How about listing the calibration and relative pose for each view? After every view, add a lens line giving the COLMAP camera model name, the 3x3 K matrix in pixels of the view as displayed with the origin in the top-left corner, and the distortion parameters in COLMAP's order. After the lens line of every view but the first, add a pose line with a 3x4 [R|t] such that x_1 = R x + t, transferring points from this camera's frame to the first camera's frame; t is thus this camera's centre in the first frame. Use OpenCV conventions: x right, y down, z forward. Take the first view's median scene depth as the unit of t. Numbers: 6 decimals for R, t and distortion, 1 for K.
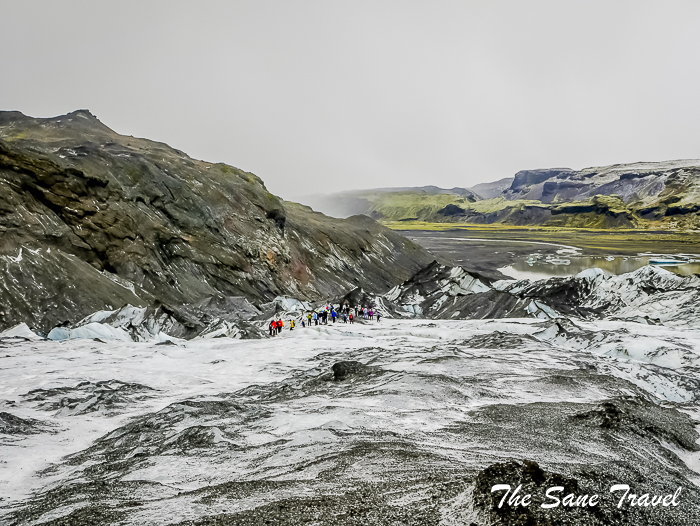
lens RADIAL K [[942.4, 0, 349.4], [0, 942.4, 263.4], [0, 0, 1]] dist [0.029463, 0.000000]
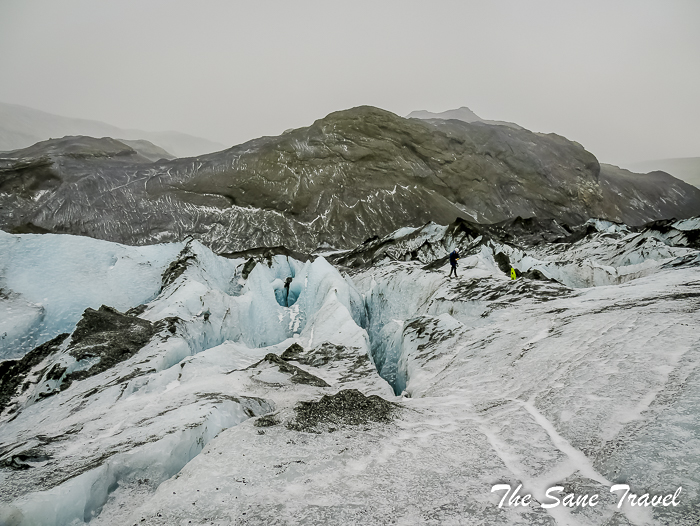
lens RADIAL K [[537.9, 0, 344.4], [0, 537.9, 257.1], [0, 0, 1]] dist [-0.025338, 0.002014]
pose [[0.873752, 0.055811, -0.483159, -0.015898], [-0.010638, 0.995350, 0.095736, 0.012894], [0.486255, -0.078510, 0.870283, 0.214136]]
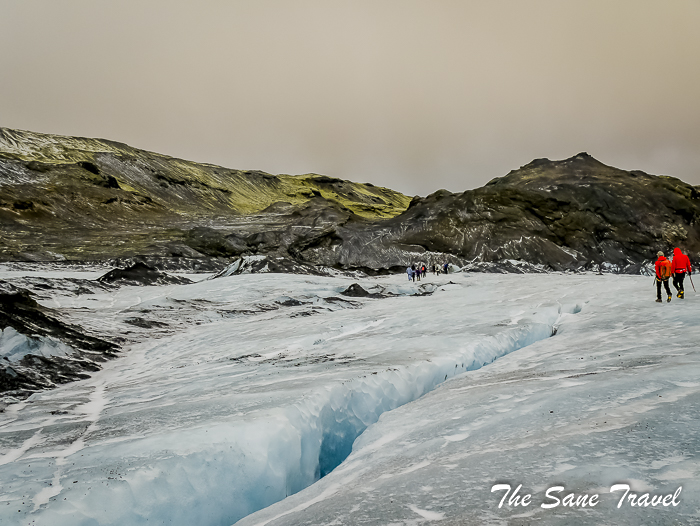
lens RADIAL K [[574.7, 0, 350.9], [0, 574.7, 263.7], [0, 0, 1]] dist [-0.009833, 0.003625]
pose [[0.765753, 0.029303, -0.642467, 0.199306], [0.004057, 0.998722, 0.050387, -0.018794], [0.643123, -0.041190, 0.764655, -0.287944]]
